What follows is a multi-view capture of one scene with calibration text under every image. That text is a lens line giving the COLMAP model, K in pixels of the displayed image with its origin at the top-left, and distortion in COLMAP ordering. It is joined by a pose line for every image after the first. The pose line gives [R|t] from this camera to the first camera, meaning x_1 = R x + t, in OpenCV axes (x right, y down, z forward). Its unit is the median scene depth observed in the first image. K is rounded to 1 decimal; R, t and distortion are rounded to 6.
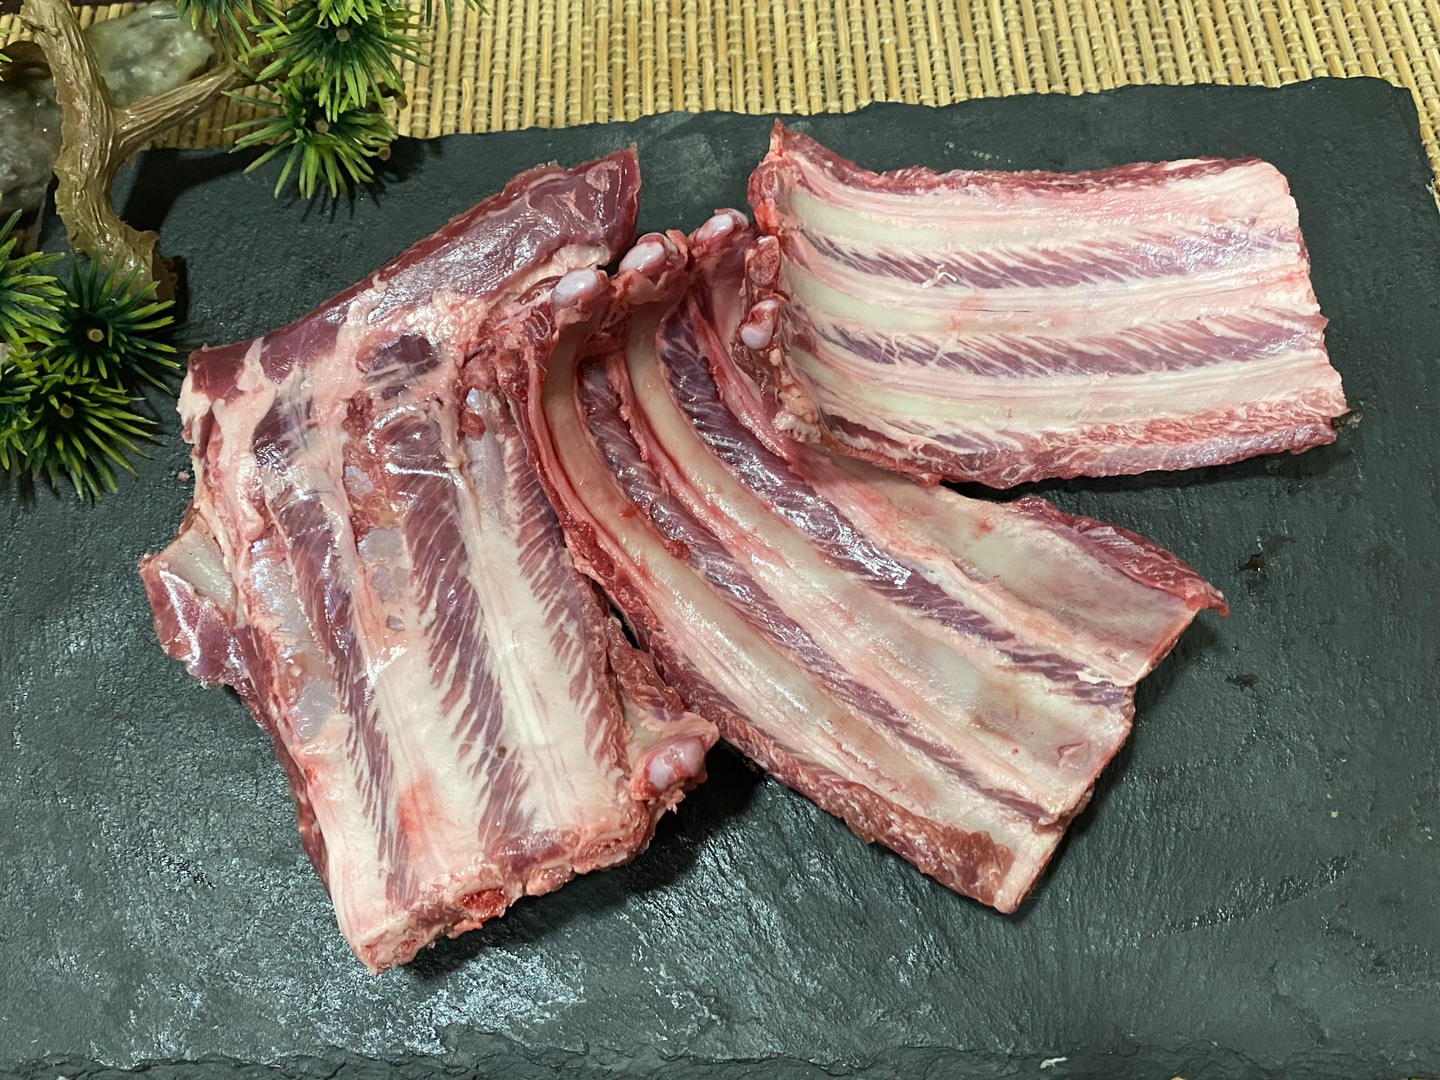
lens RADIAL K [[1365.6, 0, 711.9], [0, 1365.6, 540.9], [0, 0, 1]] dist [0.008161, 0.000000]
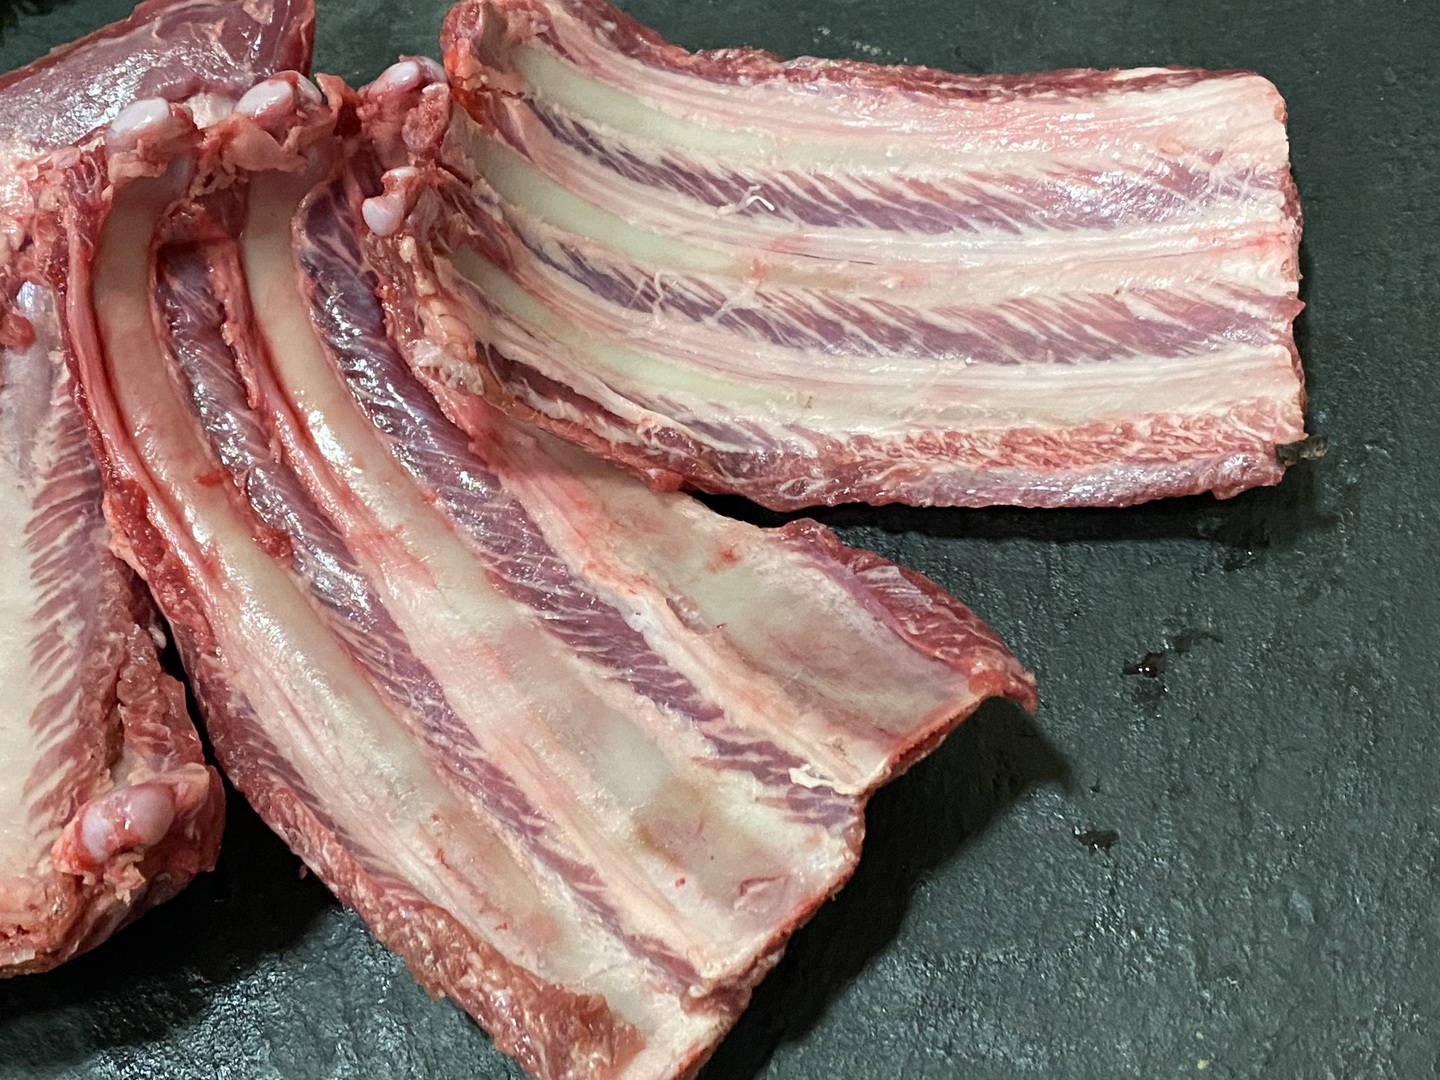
lens RADIAL K [[2021.7, 0, 715.9], [0, 2021.7, 549.9], [0, 0, 1]] dist [0.087923, 0.000000]
pose [[0.989729, 0.111453, -0.089531, 0.274536], [-0.121371, 0.986008, -0.114272, 0.096075], [0.075542, 0.123965, 0.989407, 0.039830]]
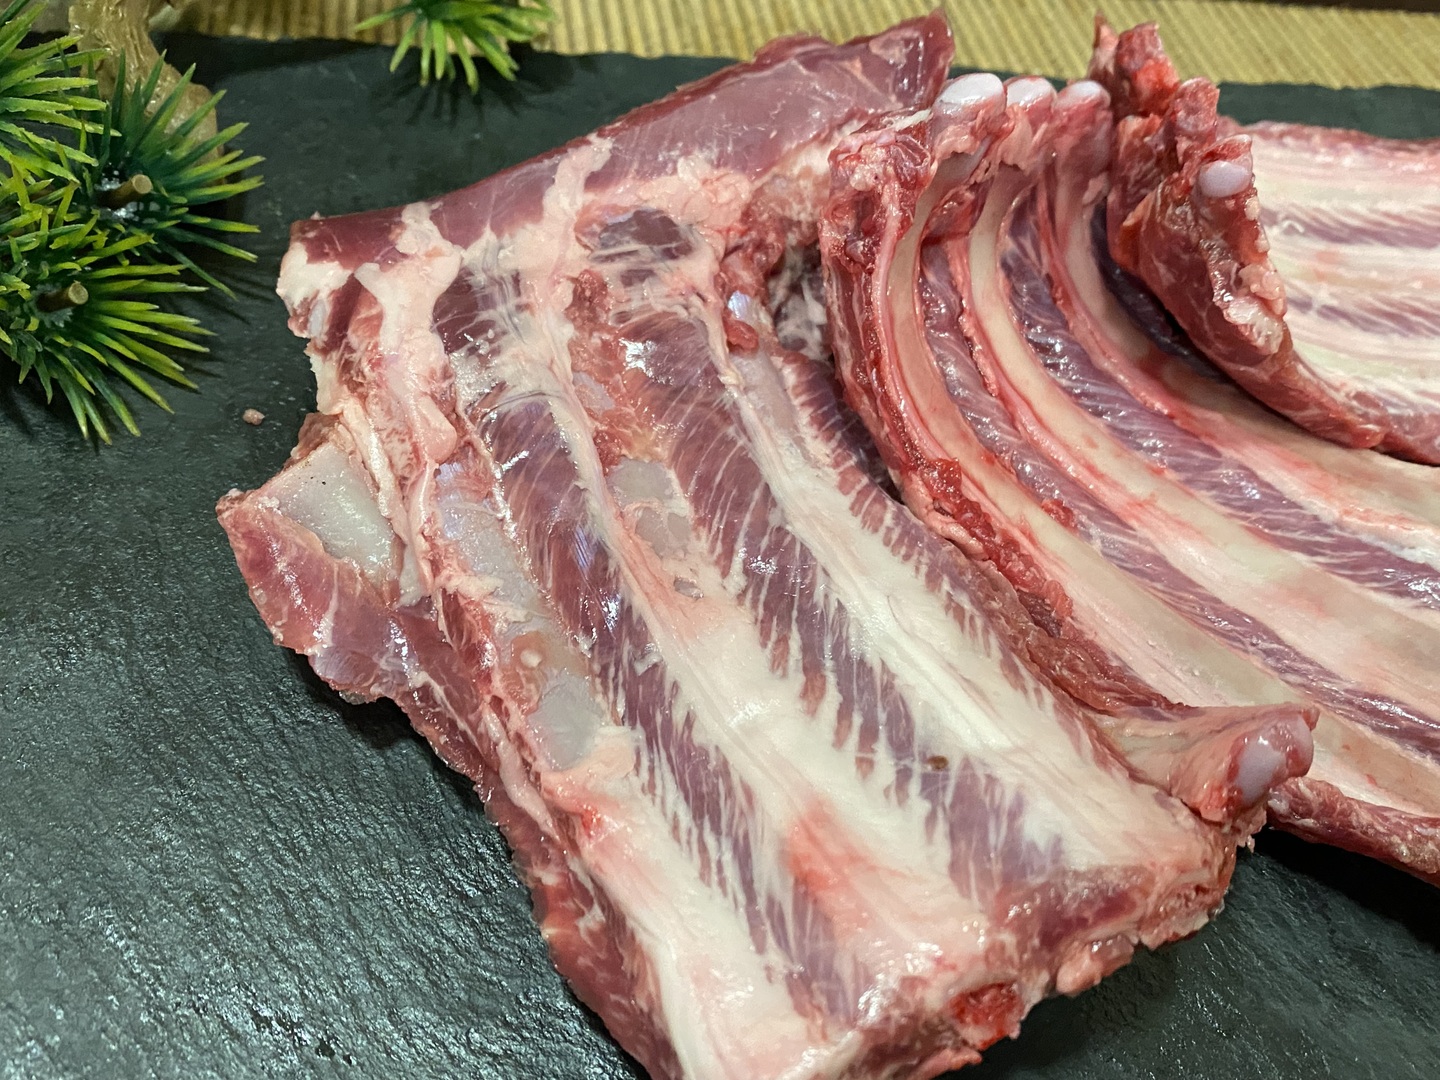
lens RADIAL K [[1365.6, 0, 721.7], [0, 1365.6, 557.6], [0, 0, 1]] dist [0.008161, 0.000000]
pose [[0.974807, 0.033183, 0.220569, -0.336888], [0.020576, 0.971277, -0.237059, 0.183986], [-0.222100, 0.235625, 0.946125, 0.395586]]
